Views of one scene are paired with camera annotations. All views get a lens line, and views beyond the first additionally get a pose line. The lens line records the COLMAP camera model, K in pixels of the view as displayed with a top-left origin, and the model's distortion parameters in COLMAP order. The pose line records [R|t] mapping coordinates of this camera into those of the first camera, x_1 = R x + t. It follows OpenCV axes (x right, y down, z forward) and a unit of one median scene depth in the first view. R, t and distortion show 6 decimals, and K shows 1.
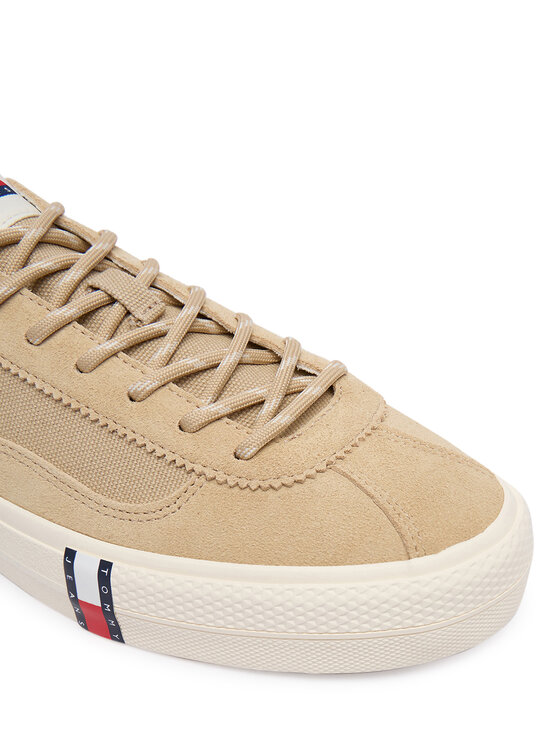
lens RADIAL K [[689.1, 0, 280.3], [0, 689.1, 373.6], [0, 0, 1]] dist [0.006566, 0.000000]
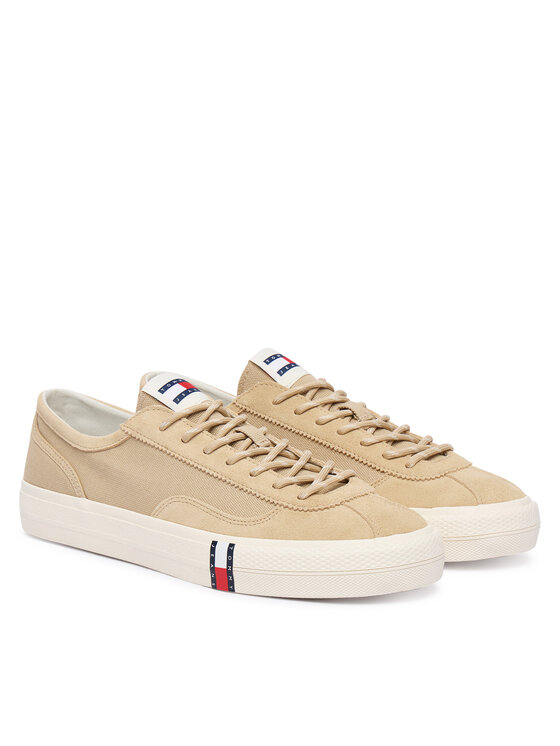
lens RADIAL K [[1683.0, 0, 280.6], [0, 1683.0, 373.3], [0, 0, 1]] dist [-0.602870, 0.000000]
pose [[0.989148, 0.024300, -0.144900, 0.594491], [-0.091501, 0.873510, -0.478130, 2.170518], [0.114953, 0.486200, 0.866254, -3.510484]]
